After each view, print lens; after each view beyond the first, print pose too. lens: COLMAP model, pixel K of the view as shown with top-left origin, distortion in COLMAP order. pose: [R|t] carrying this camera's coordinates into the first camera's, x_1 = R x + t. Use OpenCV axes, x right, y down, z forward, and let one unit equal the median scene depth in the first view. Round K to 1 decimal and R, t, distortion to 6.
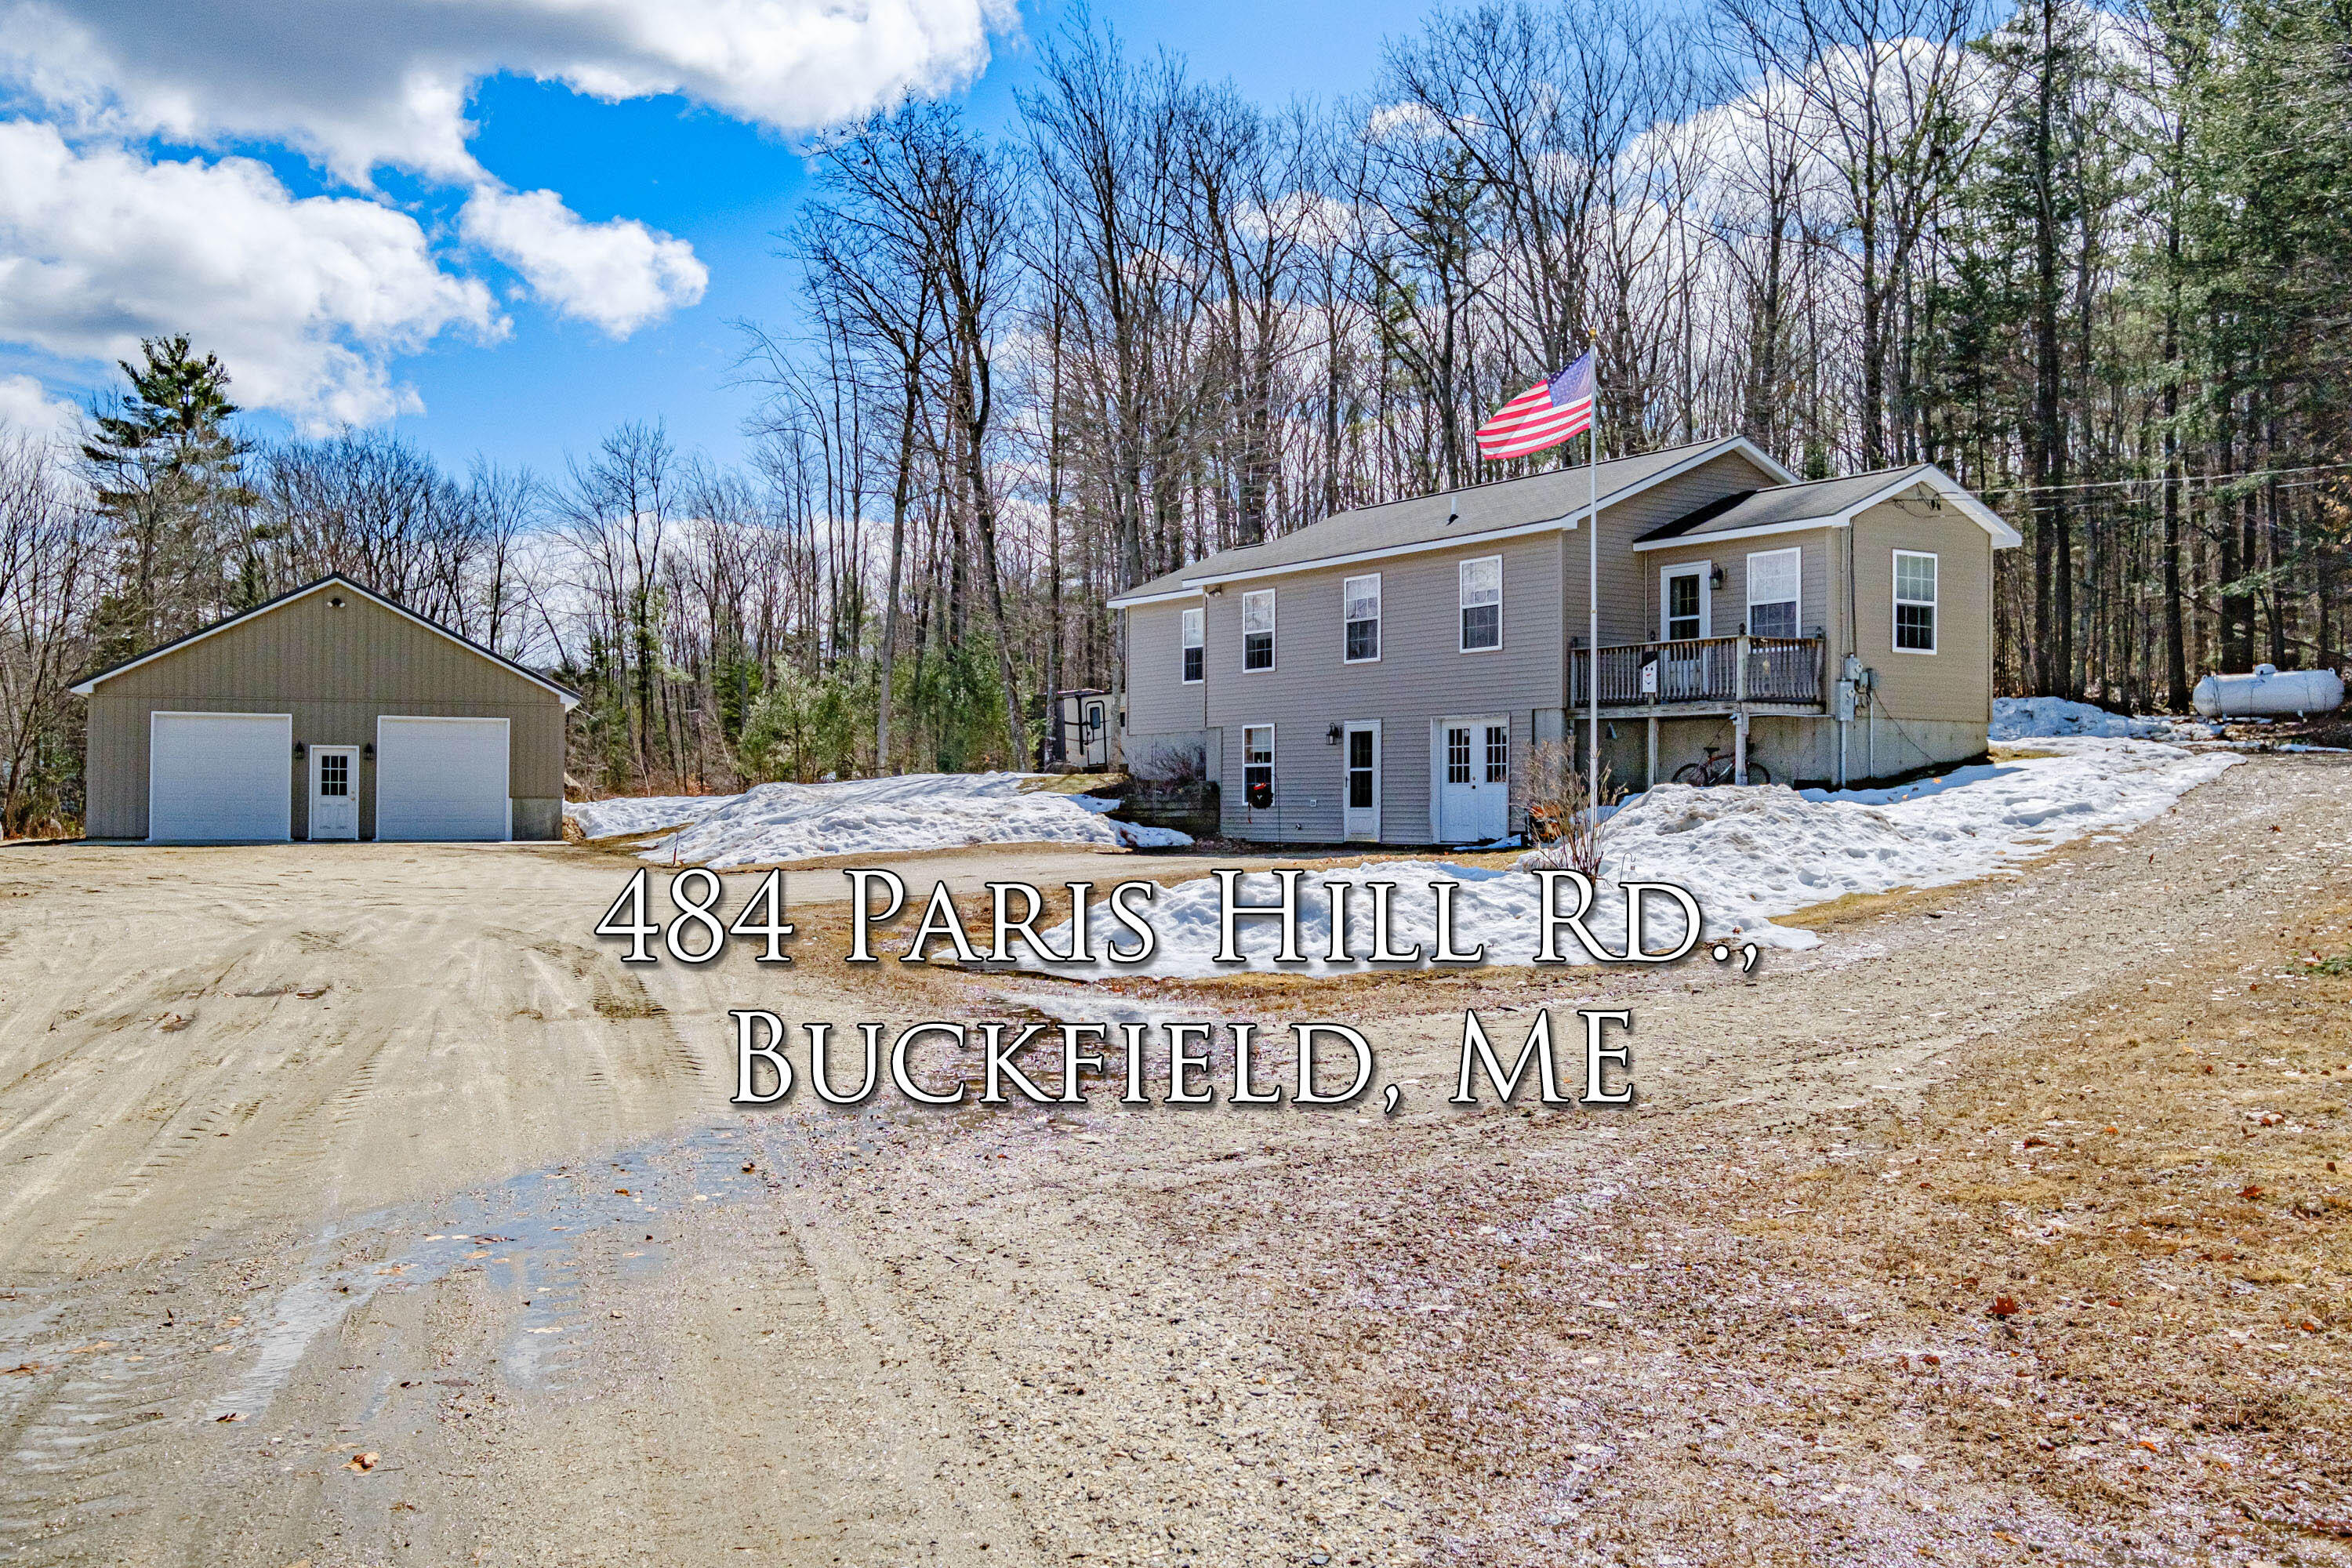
lens RADIAL K [[2039.9, 0, 1175.9], [0, 2039.9, 786.8], [0, 0, 1]] dist [0.000610, 0.000030]
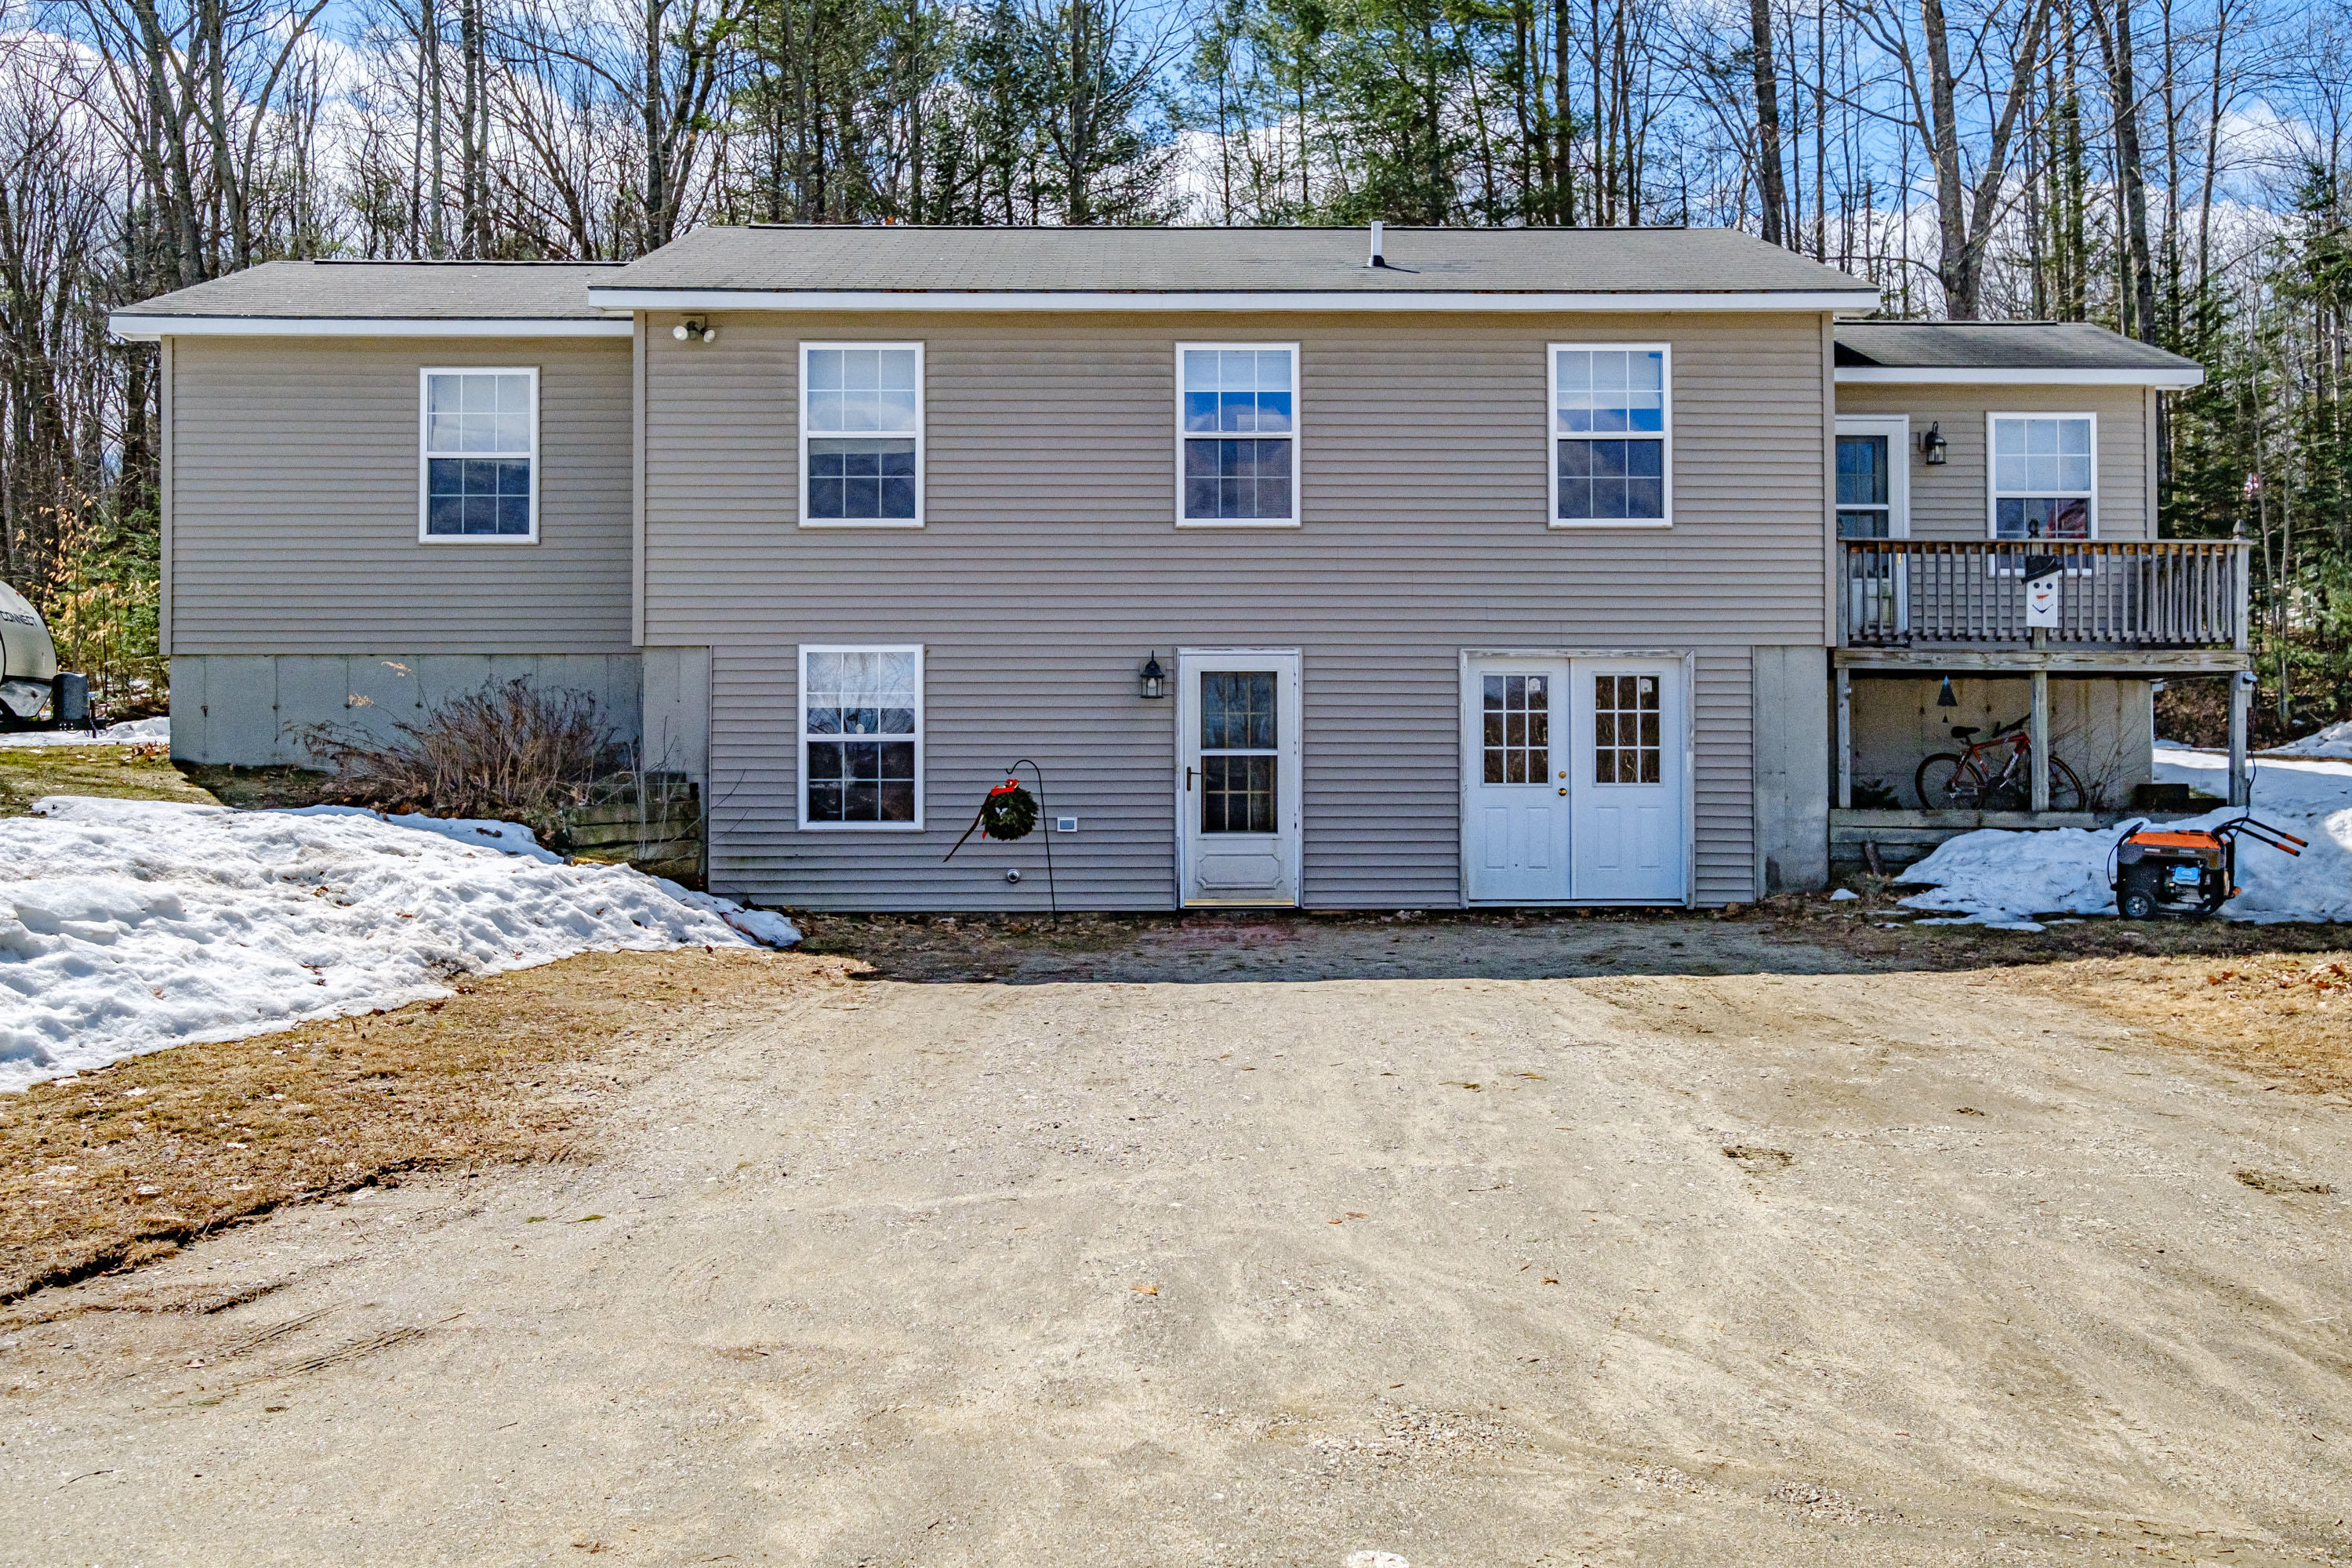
lens RADIAL K [[1942.5, 0, 1176.2], [0, 1942.5, 788.7], [0, 0, 1]] dist [-0.009930, 0.001405]
pose [[0.551198, 0.007449, 0.834341, -0.305836], [-0.006393, 0.999968, -0.004704, 0.002049], [-0.834350, -0.002741, 0.551228, 0.806231]]
